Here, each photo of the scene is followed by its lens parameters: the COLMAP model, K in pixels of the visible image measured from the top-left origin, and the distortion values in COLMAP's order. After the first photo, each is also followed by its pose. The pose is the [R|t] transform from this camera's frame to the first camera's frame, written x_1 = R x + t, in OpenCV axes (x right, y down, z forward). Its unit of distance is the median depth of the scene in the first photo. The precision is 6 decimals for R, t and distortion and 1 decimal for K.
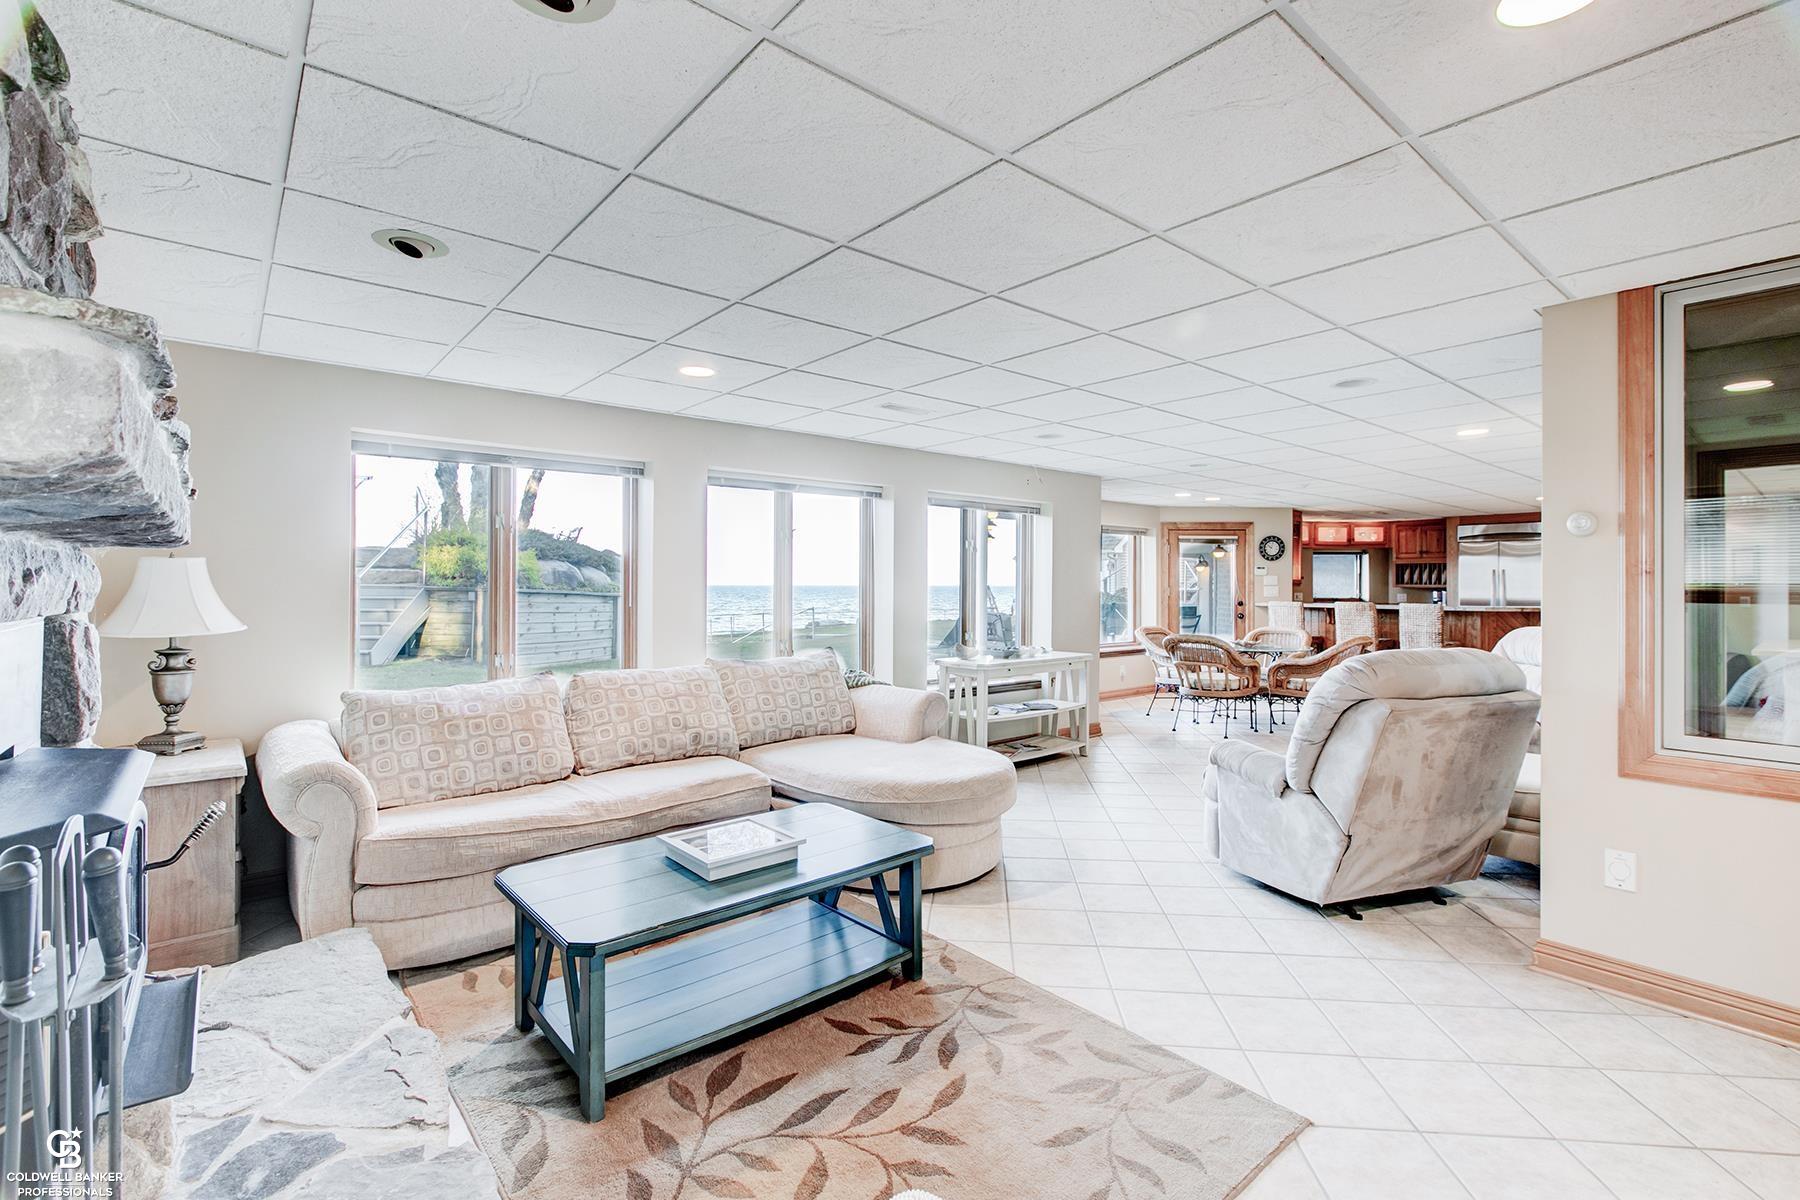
lens RADIAL K [[803.8, 0, 900.5], [0, 803.8, 587.0], [0, 0, 1]] dist [-0.001340, 0.000075]
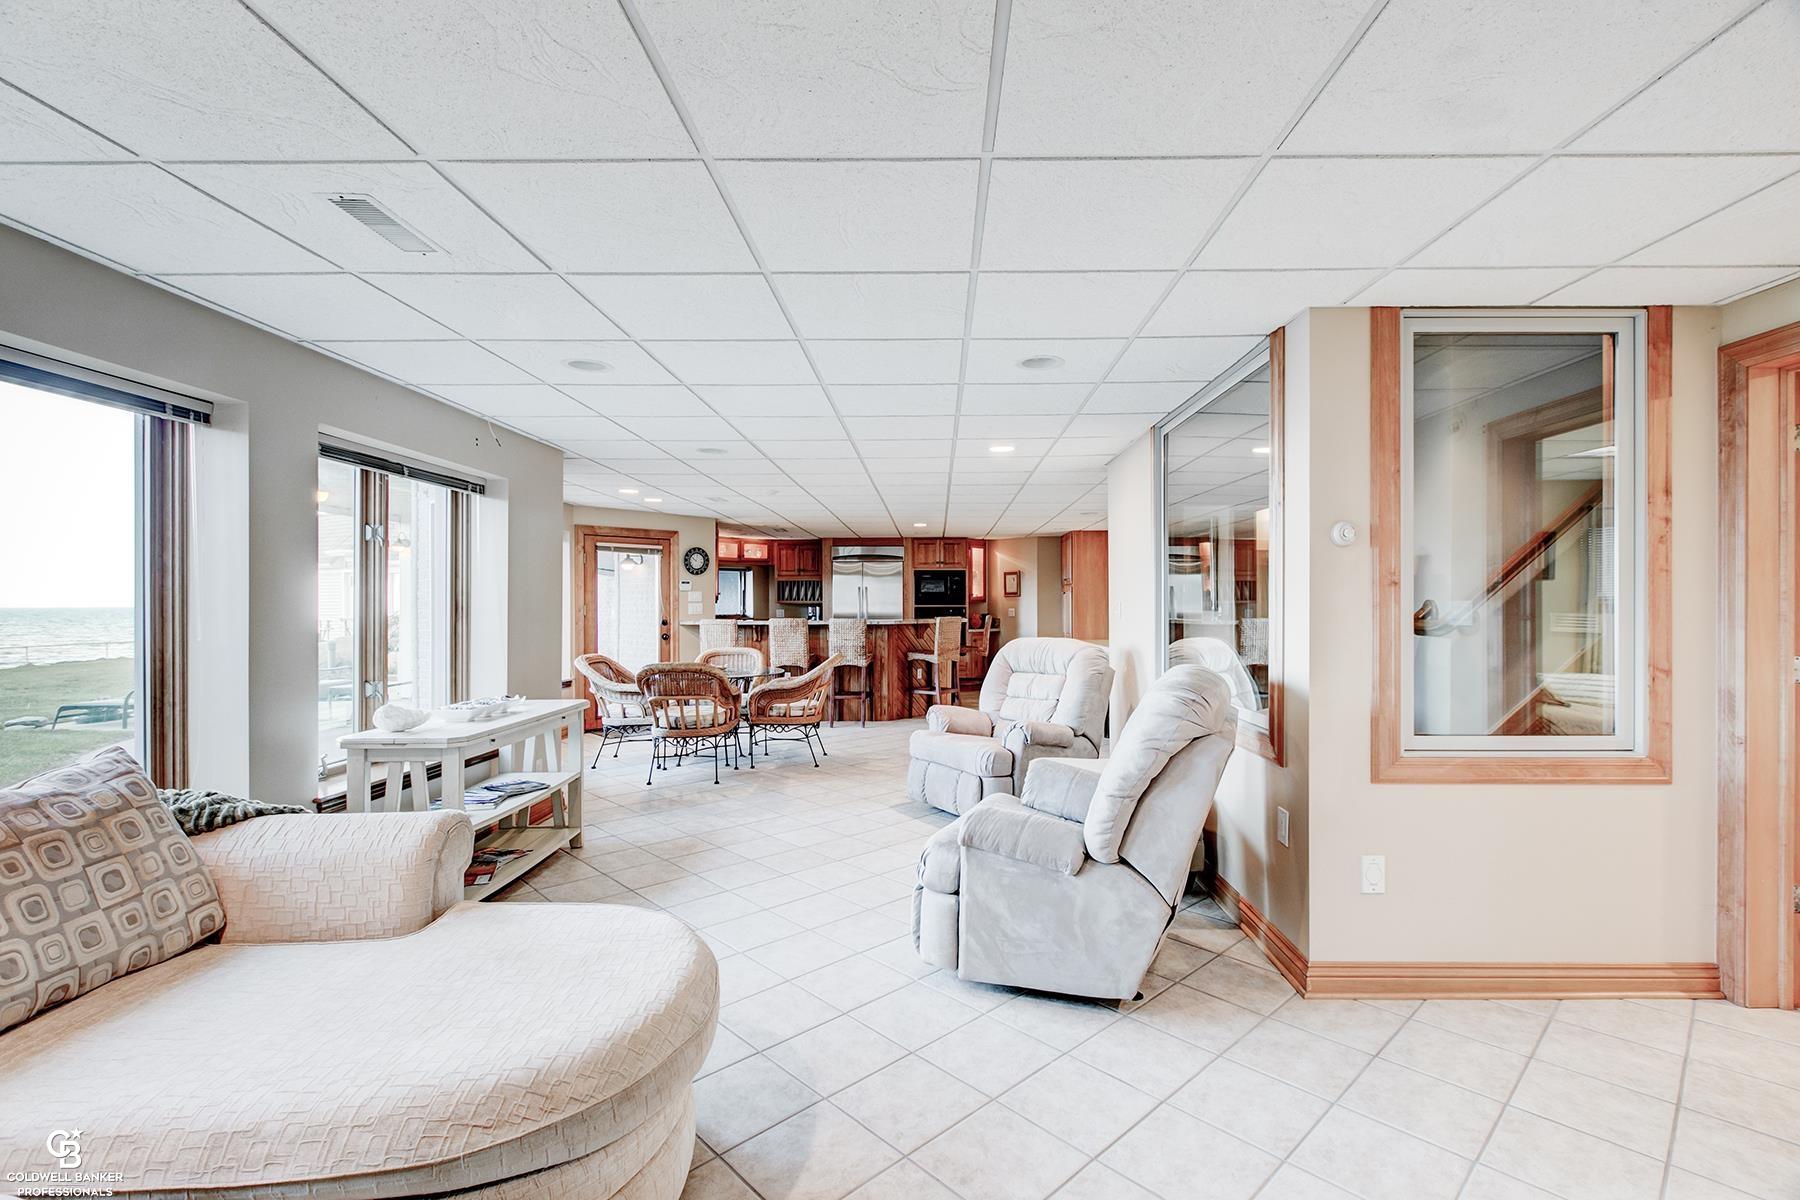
lens RADIAL K [[803.8, 0, 905.9], [0, 803.8, 605.0], [0, 0, 1]] dist [-0.001340, 0.000075]
pose [[0.650571, -0.006769, 0.759415, -0.104469], [0.007279, 0.999970, 0.002677, 0.001234], [-0.759411, 0.003786, 0.650601, 0.310774]]
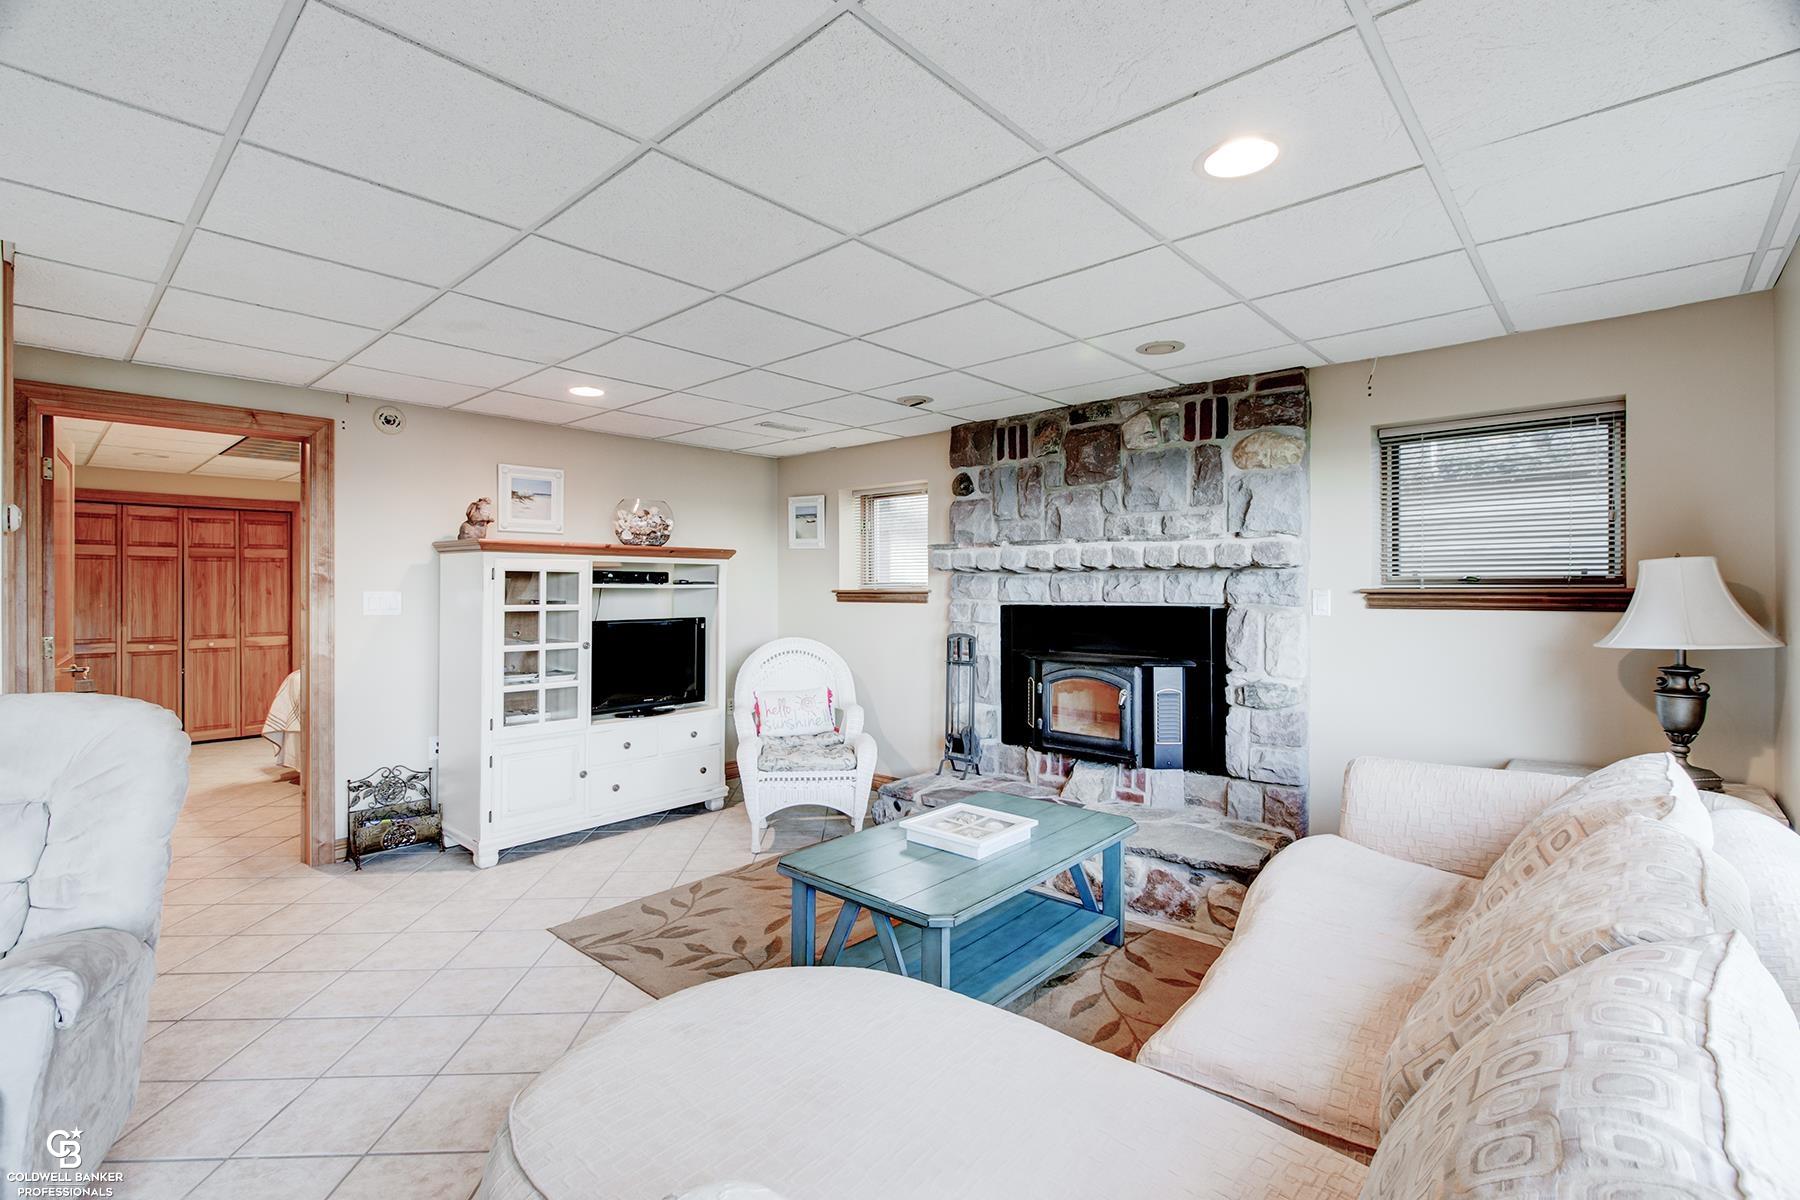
lens RADIAL K [[803.8, 0, 899.4], [0, 803.8, 589.9], [0, 0, 1]] dist [-0.001340, 0.000075]
pose [[-0.991204, -0.001998, -0.132330, 0.011785], [-0.002881, 0.999975, 0.006482, -0.003196], [0.132314, 0.006807, -0.991185, 0.814318]]
